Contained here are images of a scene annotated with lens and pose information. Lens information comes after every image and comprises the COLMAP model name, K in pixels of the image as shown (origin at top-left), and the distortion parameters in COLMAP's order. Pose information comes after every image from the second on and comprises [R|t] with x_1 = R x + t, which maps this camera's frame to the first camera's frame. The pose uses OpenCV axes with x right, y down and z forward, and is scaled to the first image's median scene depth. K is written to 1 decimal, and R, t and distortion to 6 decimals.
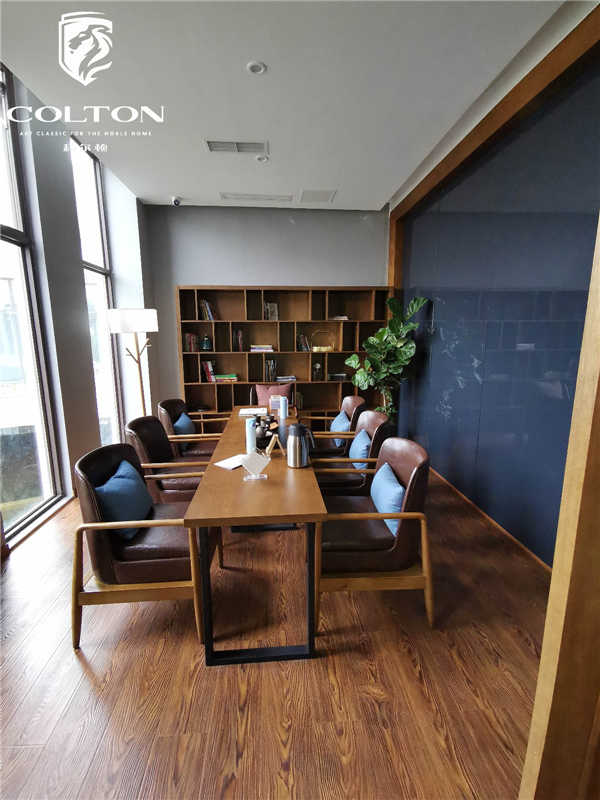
lens RADIAL K [[364.7, 0, 298.7], [0, 364.7, 396.8], [0, 0, 1]] dist [0.003333, 0.000815]
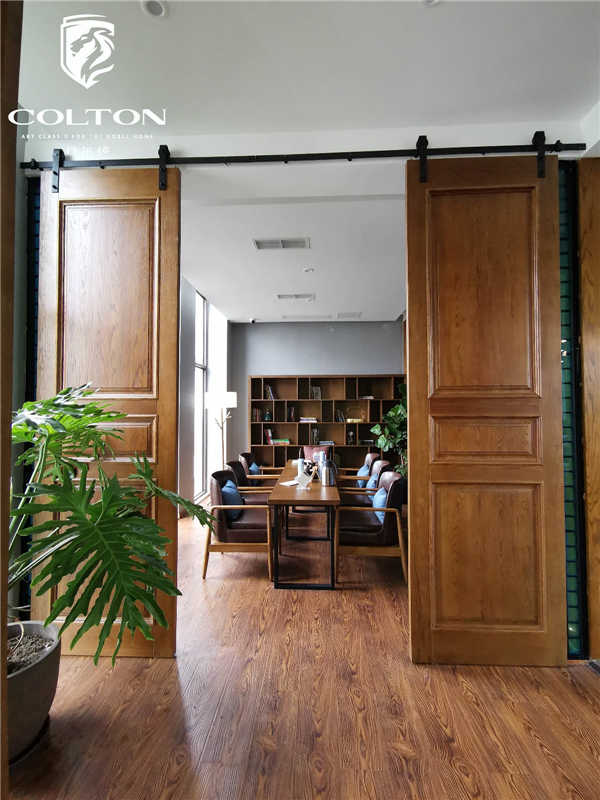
lens RADIAL K [[364.7, 0, 298.7], [0, 364.7, 396.8], [0, 0, 1]] dist [0.003333, 0.000815]
pose [[0.991887, -0.002665, -0.127096, 0.037213], [-0.023499, 0.978708, -0.203908, 0.064007], [0.124933, 0.205240, 0.970705, -0.352317]]
